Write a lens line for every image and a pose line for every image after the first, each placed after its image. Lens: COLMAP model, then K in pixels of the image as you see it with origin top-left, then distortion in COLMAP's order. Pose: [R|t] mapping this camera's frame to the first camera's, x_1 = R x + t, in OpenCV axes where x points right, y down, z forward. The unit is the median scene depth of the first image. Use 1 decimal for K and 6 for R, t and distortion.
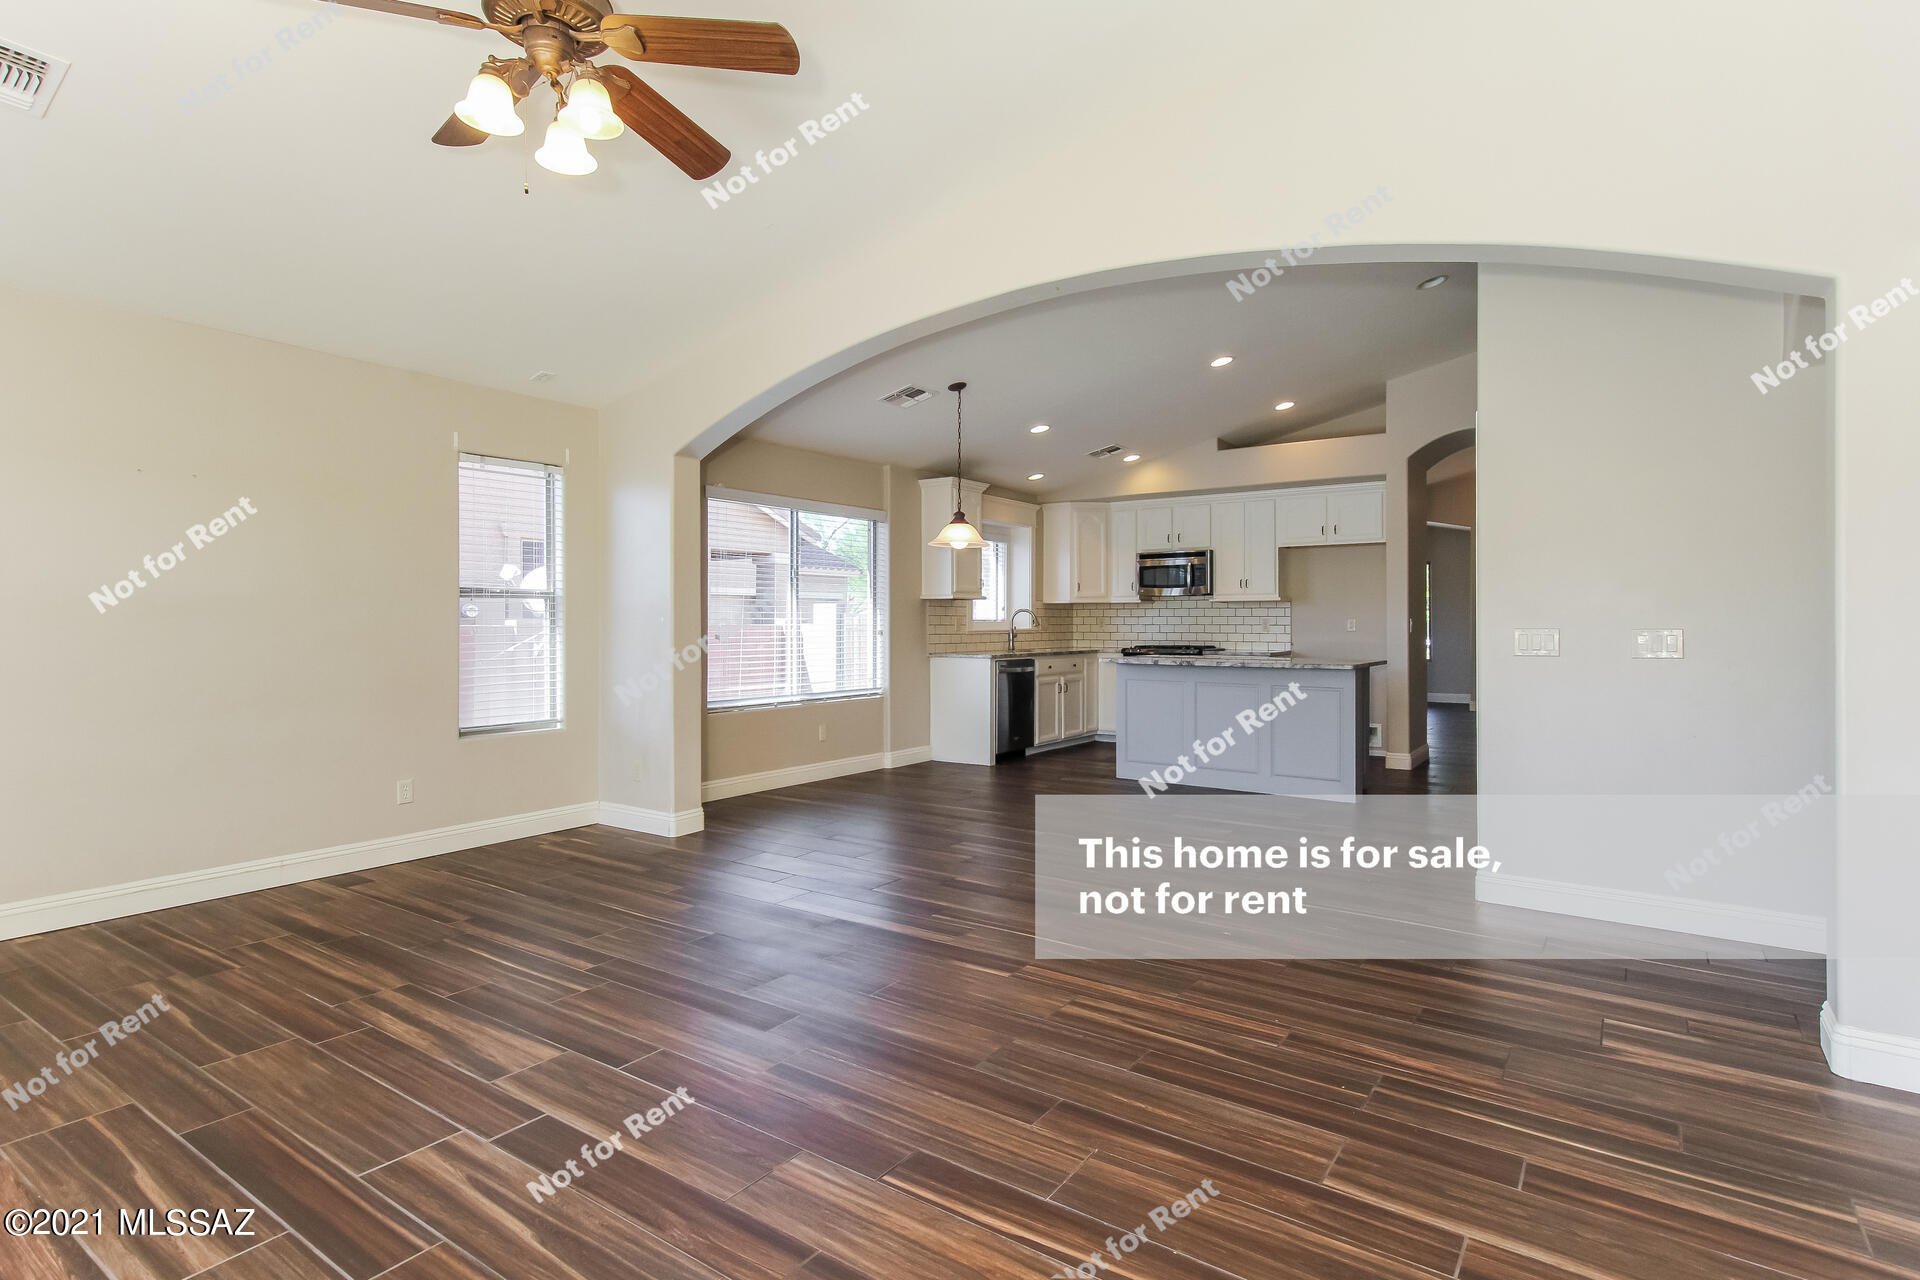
lens RADIAL K [[943.8, 0, 960.0], [0, 943.8, 640.0], [0, 0, 1]] dist [0.003966, 0.000637]
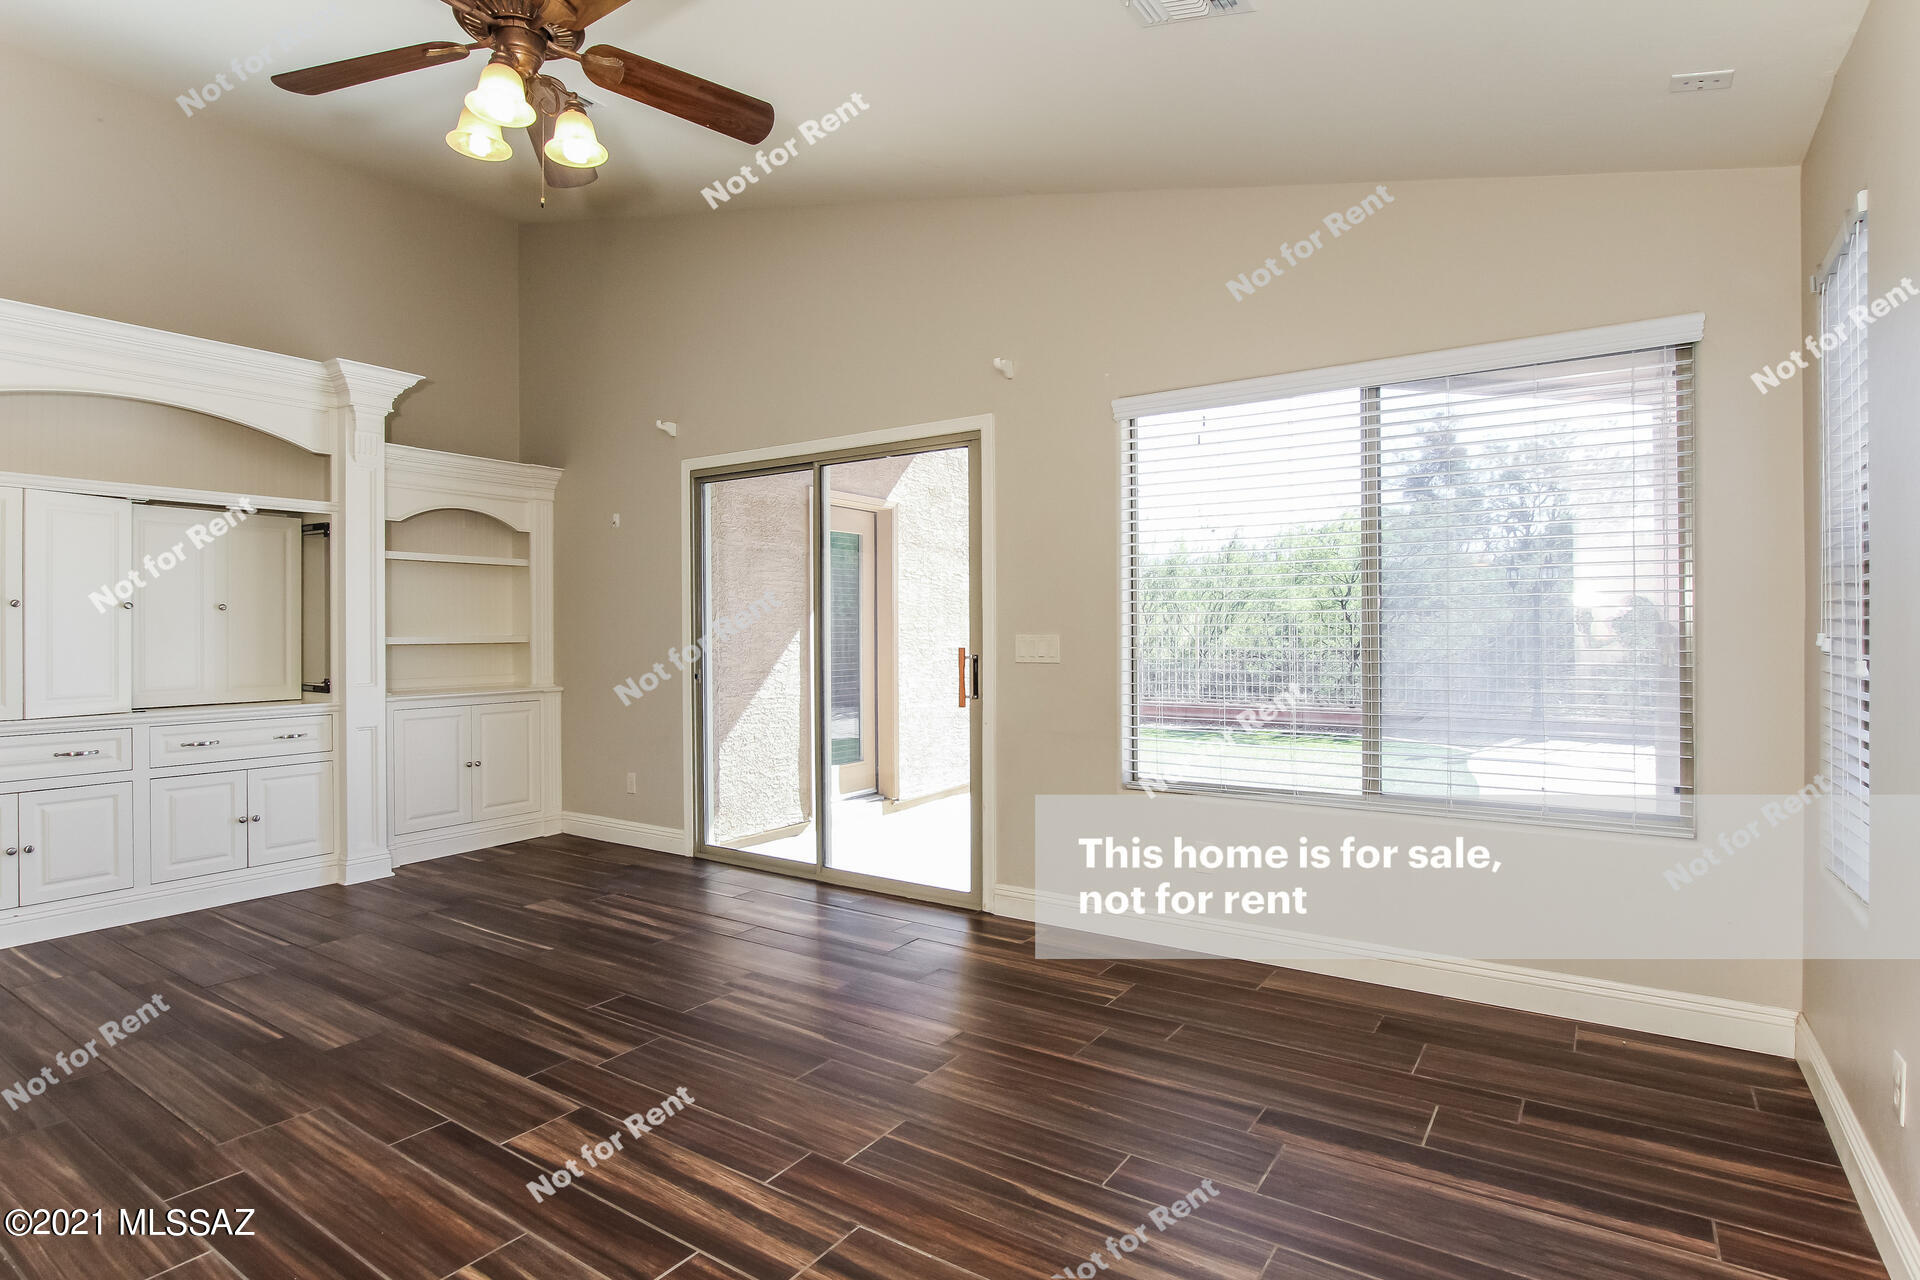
lens RADIAL K [[980.1, 0, 953.4], [0, 980.1, 609.0], [0, 0, 1]] dist [0.001501, 0.000257]
pose [[-0.999933, 0.007189, -0.009058, -0.769385], [0.007195, 0.999974, -0.000665, -0.040673], [0.009053, -0.000730, -0.999959, 1.778575]]
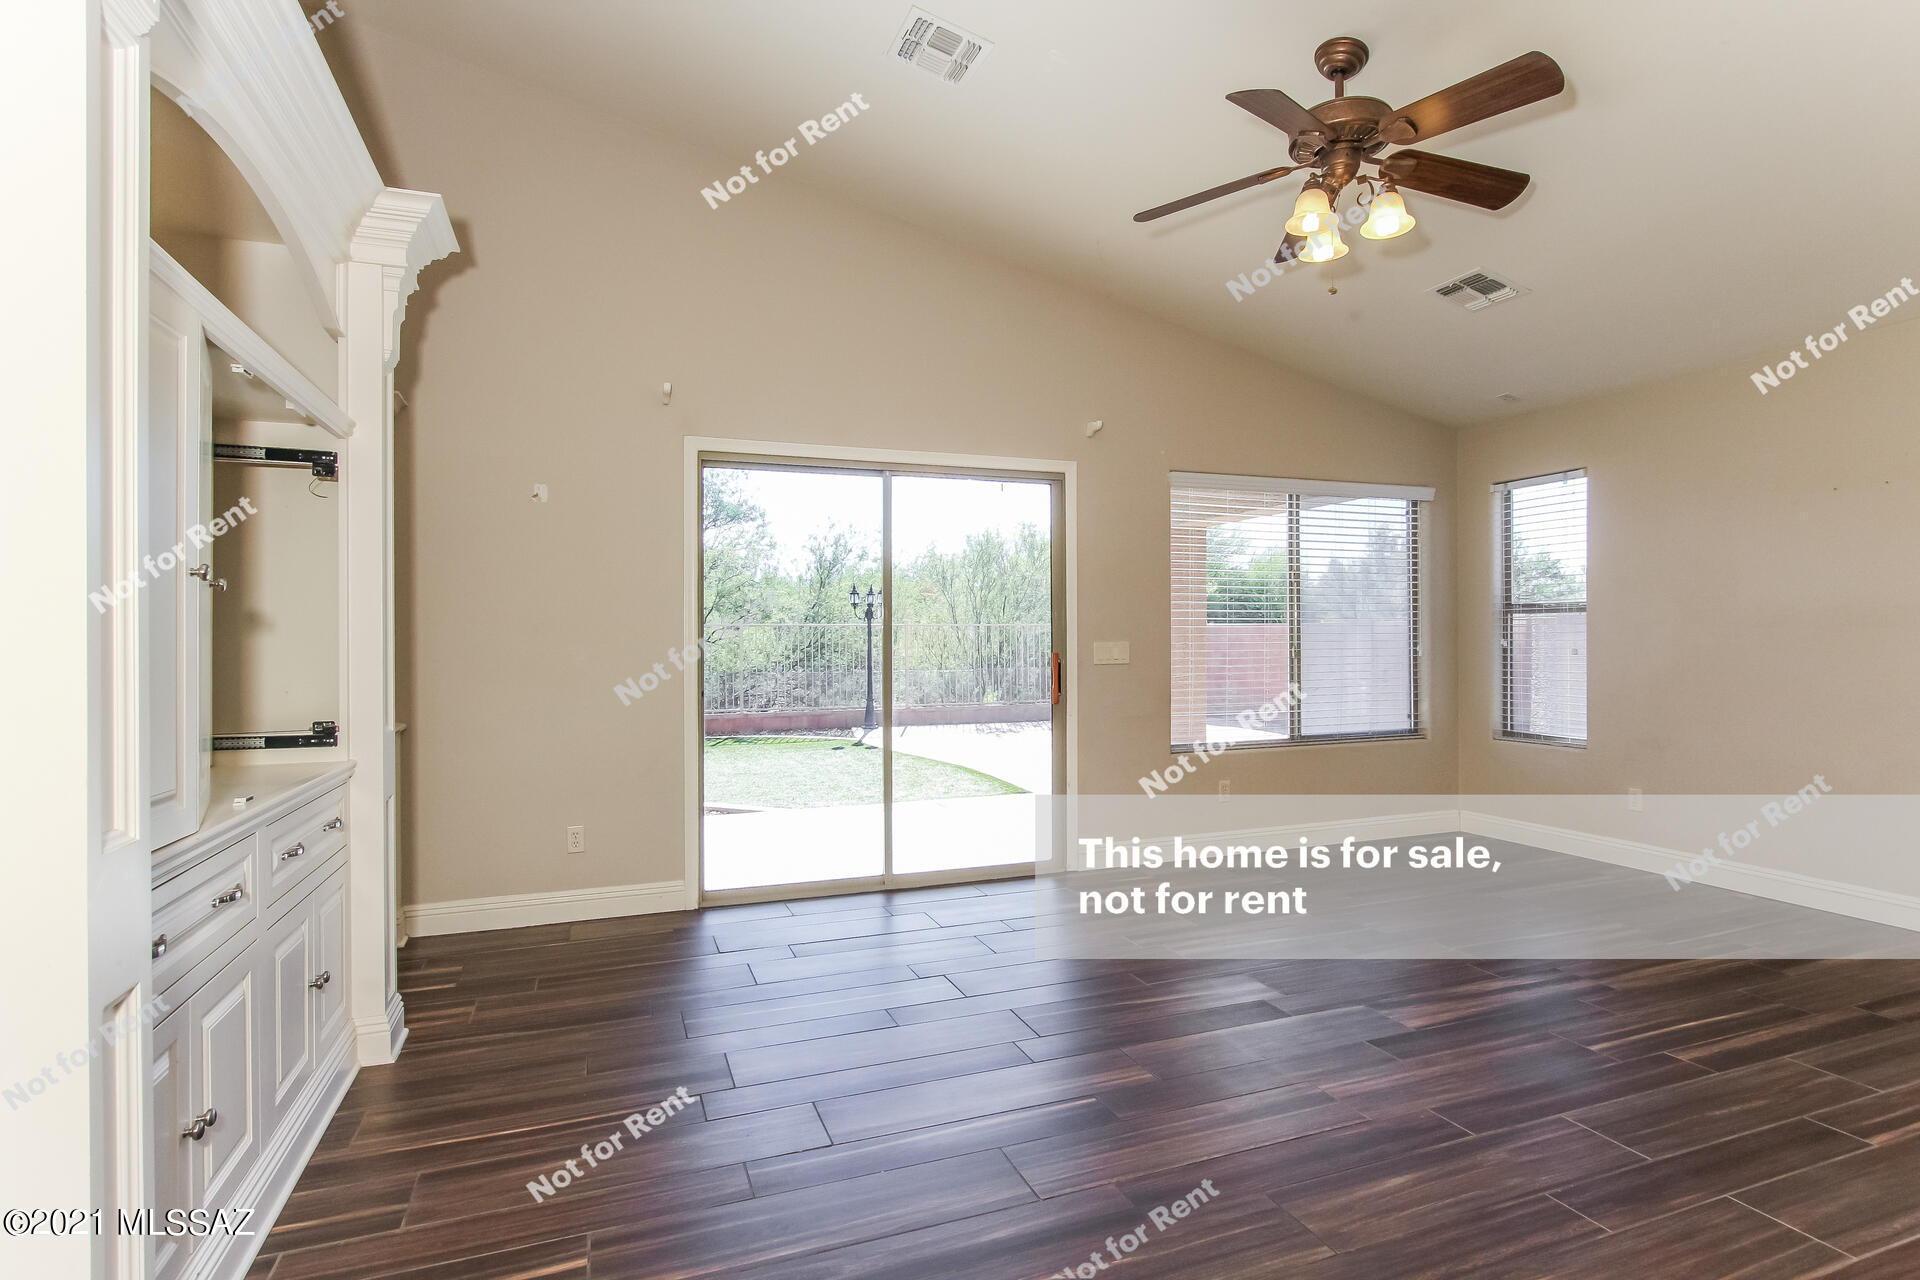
lens RADIAL K [[943.8, 0, 960.0], [0, 943.8, 640.0], [0, 0, 1]] dist [0.003966, 0.000637]
pose [[-0.573903, -0.003992, -0.818913, 0.716265], [-0.003757, 0.999990, -0.002242, -0.002341], [0.818915, 0.001790, -0.573913, 1.122152]]
